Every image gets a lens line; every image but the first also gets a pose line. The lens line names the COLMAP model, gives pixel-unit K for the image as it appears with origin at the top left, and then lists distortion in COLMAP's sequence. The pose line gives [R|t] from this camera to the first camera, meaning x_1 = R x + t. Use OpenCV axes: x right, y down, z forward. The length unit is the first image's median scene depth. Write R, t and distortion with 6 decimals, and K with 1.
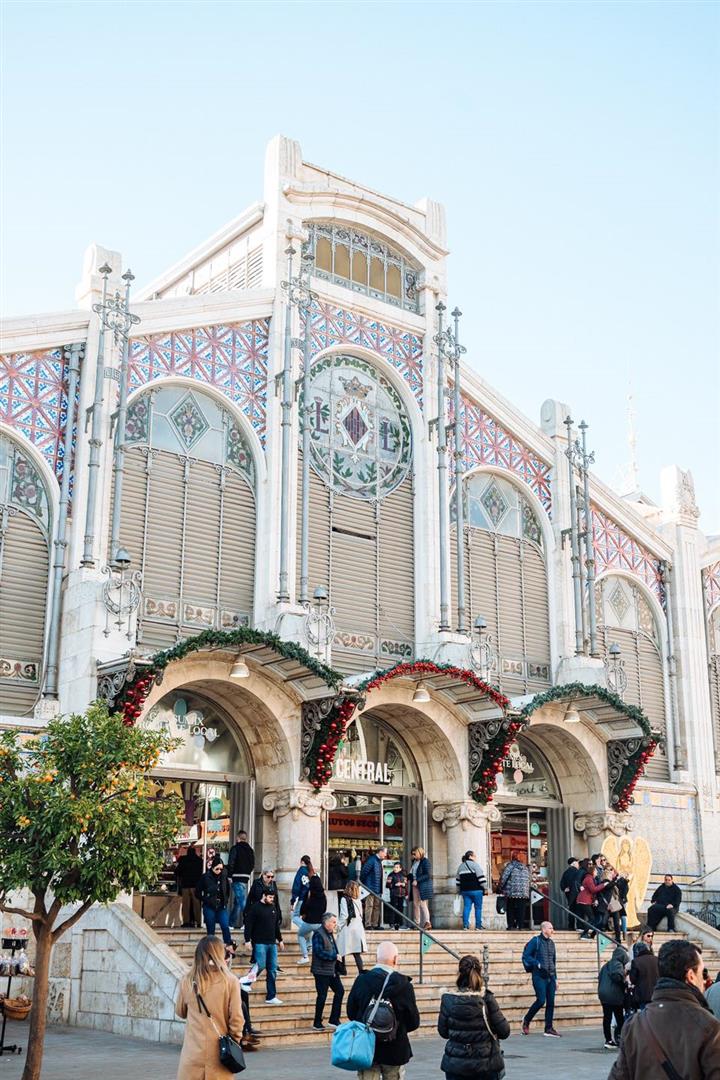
lens RADIAL K [[1318.8, 0, 360.0], [0, 1318.8, 540.0], [0, 0, 1]] dist [0.072149, 0.042880]
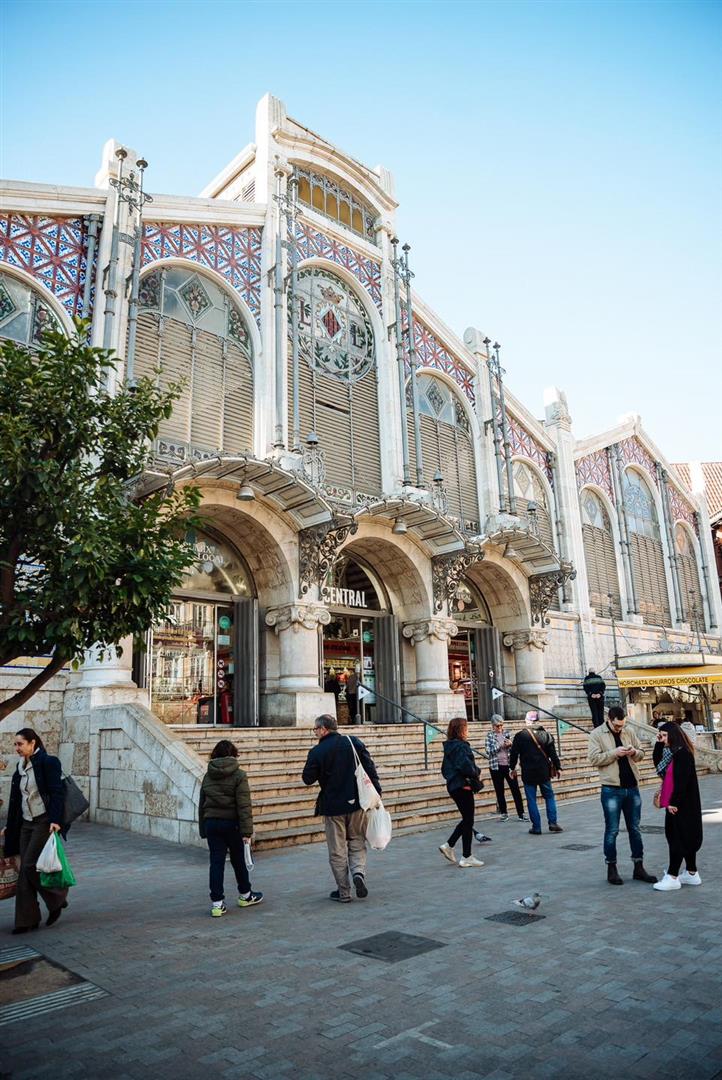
lens RADIAL K [[742.1, 0, 361.0], [0, 742.1, 540.0], [0, 0, 1]] dist [-0.050179, 0.006769]
pose [[0.995085, -0.008405, 0.098668, -0.047836], [0.005322, 0.999491, 0.031463, 0.098092], [-0.098882, -0.030784, 0.994623, 0.319100]]
